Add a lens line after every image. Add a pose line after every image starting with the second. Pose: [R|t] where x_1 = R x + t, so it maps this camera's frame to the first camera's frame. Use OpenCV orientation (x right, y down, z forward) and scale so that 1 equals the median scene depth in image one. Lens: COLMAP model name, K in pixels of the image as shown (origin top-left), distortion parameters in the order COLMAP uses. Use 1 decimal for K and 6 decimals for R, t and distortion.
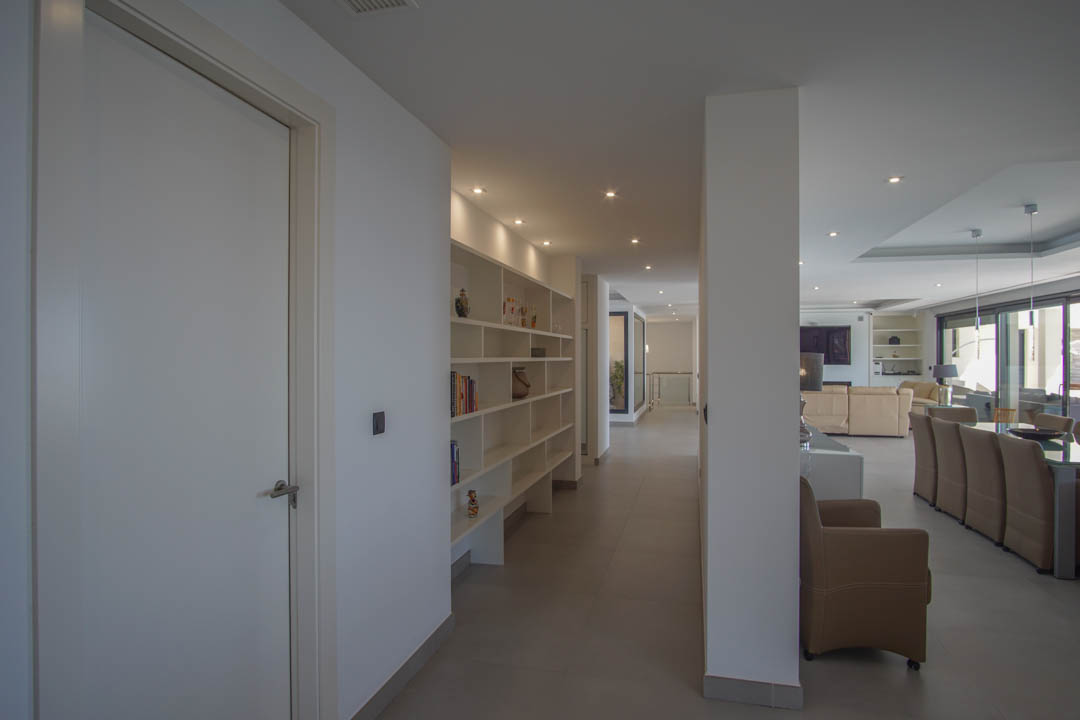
lens RADIAL K [[589.5, 0, 540.1], [0, 589.5, 359.1], [0, 0, 1]] dist [0.000159, 0.003591]
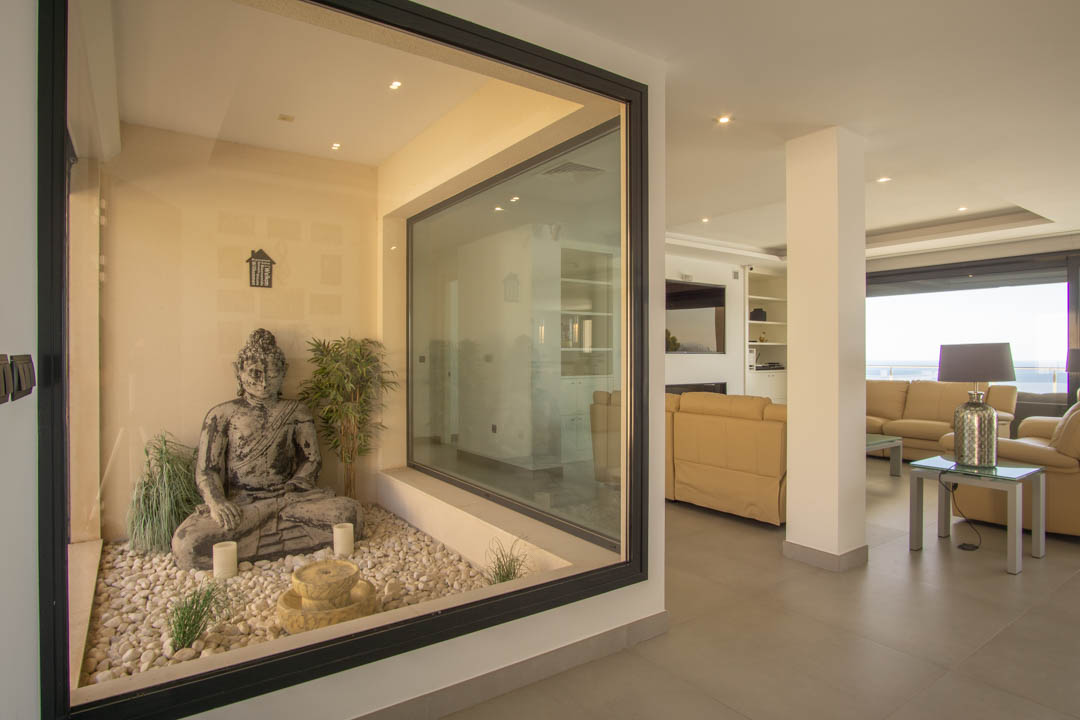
lens RADIAL K [[589.5, 0, 541.0], [0, 589.5, 352.4], [0, 0, 1]] dist [0.000159, 0.003591]
pose [[0.647442, -0.008874, 0.762063, -0.026377], [0.005264, 0.999960, 0.007172, 0.002621], [-0.762097, -0.000632, 0.647463, 0.773103]]
